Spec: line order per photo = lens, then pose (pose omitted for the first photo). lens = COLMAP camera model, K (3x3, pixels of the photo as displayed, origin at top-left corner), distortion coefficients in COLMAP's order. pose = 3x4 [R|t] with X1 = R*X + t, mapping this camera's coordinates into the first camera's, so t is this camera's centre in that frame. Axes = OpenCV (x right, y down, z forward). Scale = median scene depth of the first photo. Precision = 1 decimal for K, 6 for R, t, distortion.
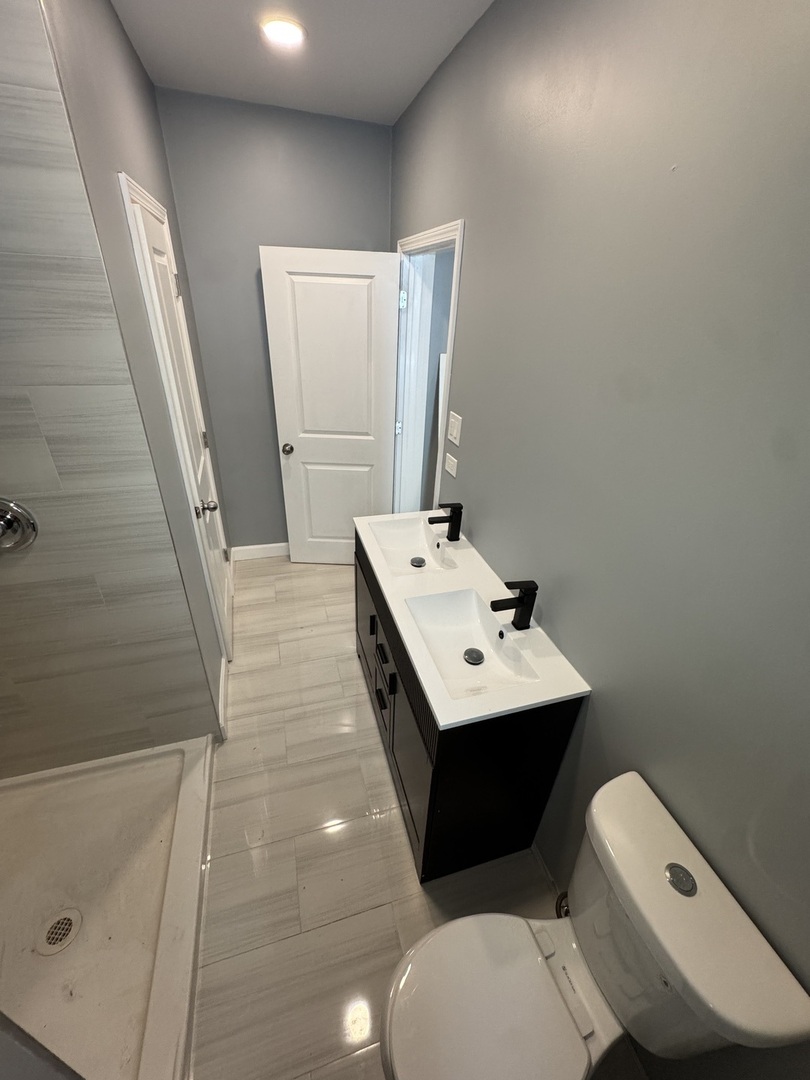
lens RADIAL K [[433.6, 0, 405.0], [0, 433.6, 540.0], [0, 0, 1]] dist [0.000325, 0.000229]
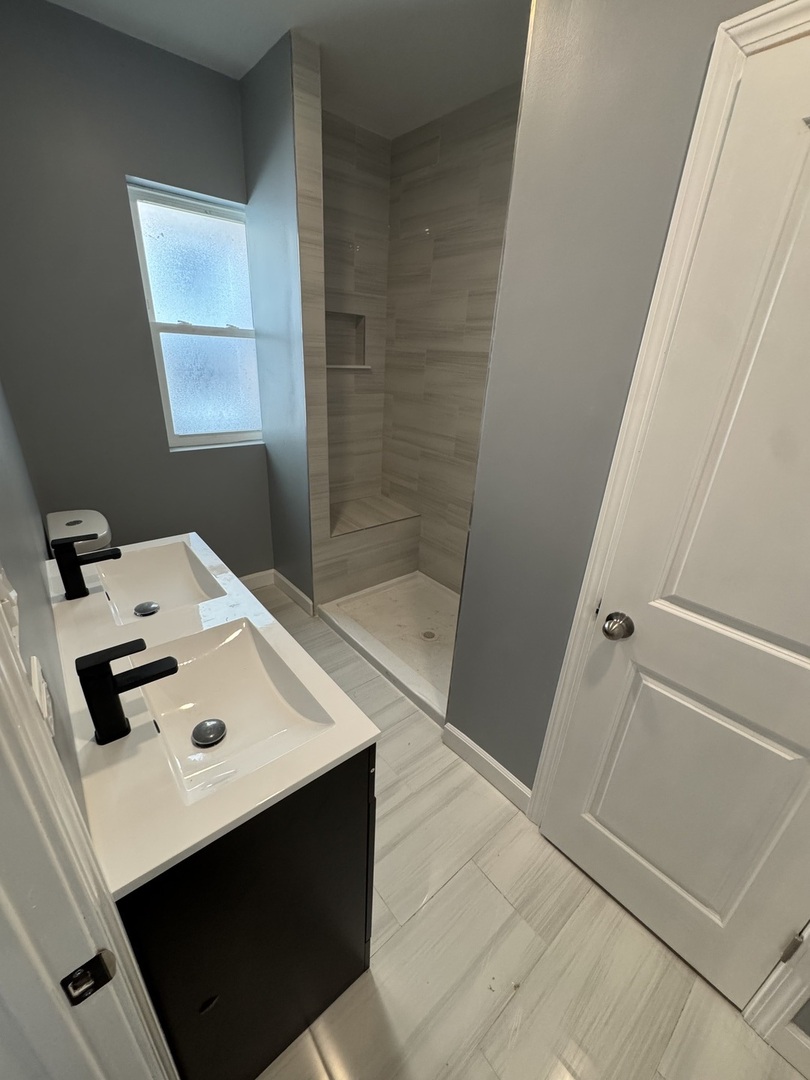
lens RADIAL K [[433.6, 0, 405.0], [0, 433.6, 540.0], [0, 0, 1]] dist [0.000325, 0.000229]
pose [[-0.919535, 0.065302, -0.387546, 0.001934], [-0.270842, 0.609251, 0.745290, -0.397809], [0.284782, 0.790284, -0.542541, 0.936030]]
